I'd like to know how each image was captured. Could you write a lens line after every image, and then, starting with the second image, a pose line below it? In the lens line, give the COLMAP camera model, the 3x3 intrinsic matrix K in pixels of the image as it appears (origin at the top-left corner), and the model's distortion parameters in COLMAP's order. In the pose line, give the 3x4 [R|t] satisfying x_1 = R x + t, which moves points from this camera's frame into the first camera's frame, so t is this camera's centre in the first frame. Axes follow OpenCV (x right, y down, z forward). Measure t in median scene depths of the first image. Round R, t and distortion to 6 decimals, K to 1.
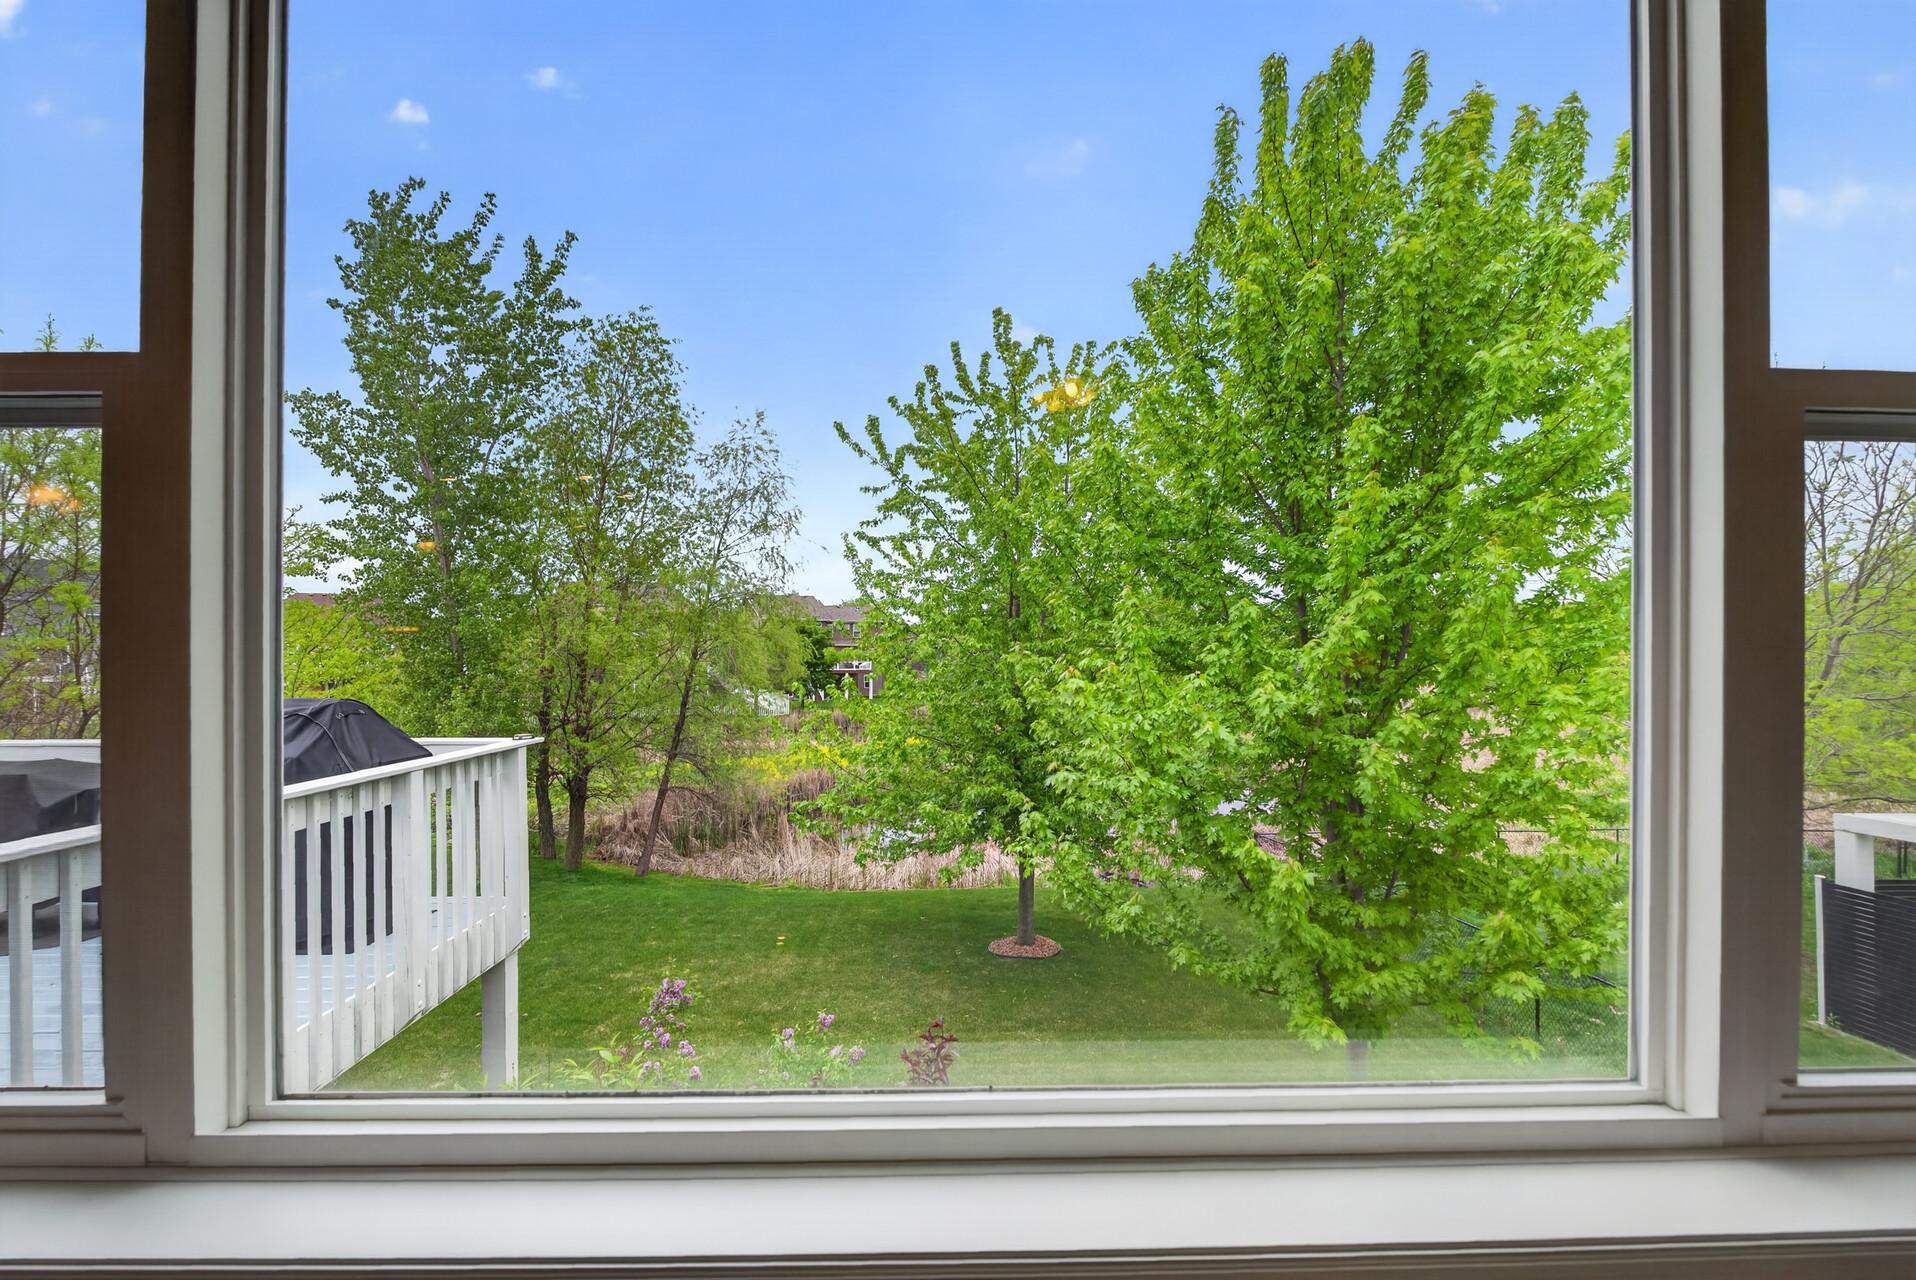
lens RADIAL K [[856.5, 0, 958.0], [0, 856.5, 640.0], [0, 0, 1]] dist [-0.000902, -0.000070]
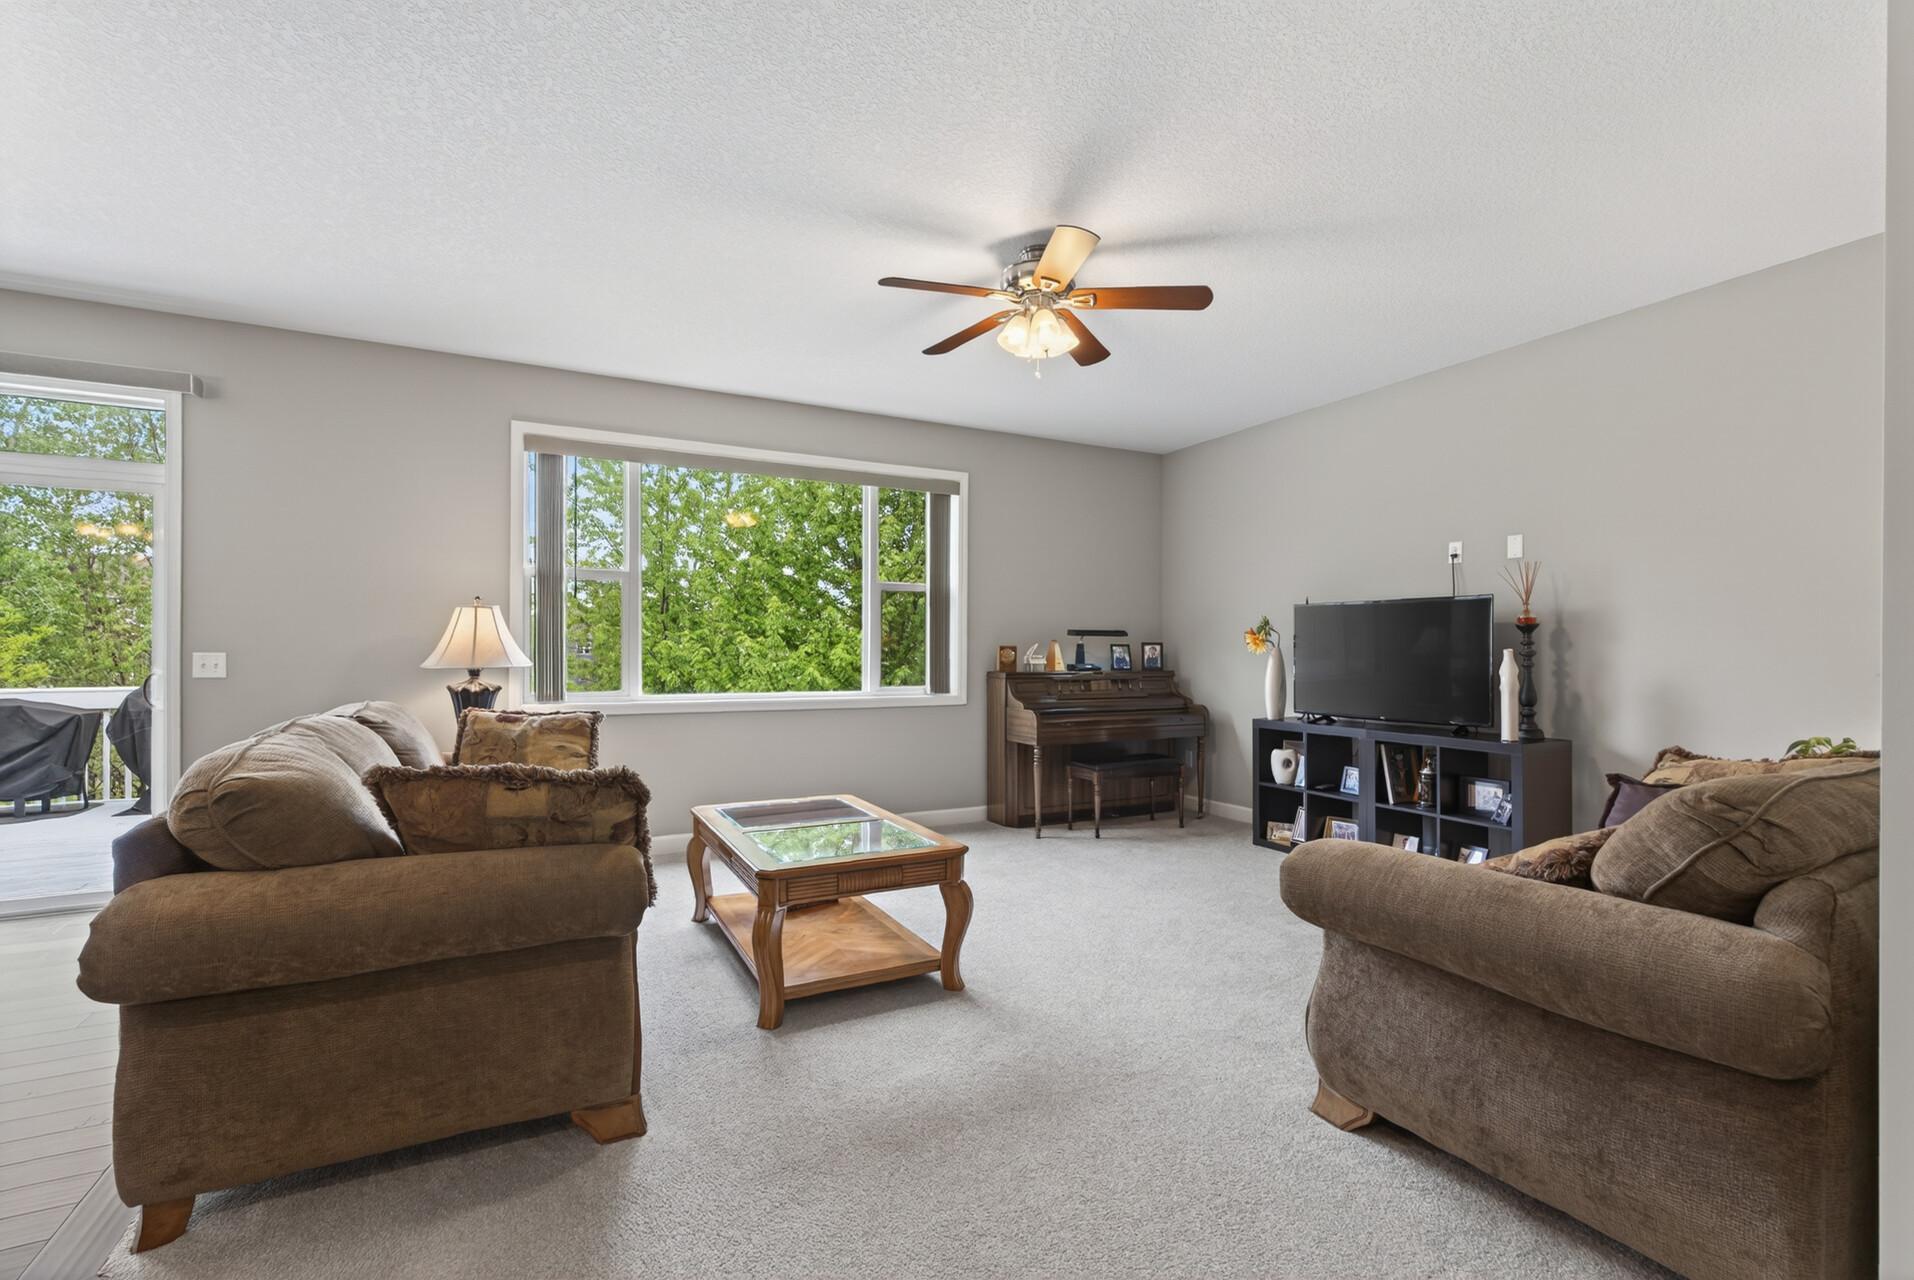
lens RADIAL K [[855.6, 0, 957.0], [0, 855.6, 640.0], [0, 0, 1]] dist [-0.000902, -0.000070]
pose [[0.891538, 0.022279, 0.452399, -0.235186], [-0.028581, 0.999566, 0.007100, 0.002926], [-0.452044, -0.019260, 0.891788, -0.718110]]
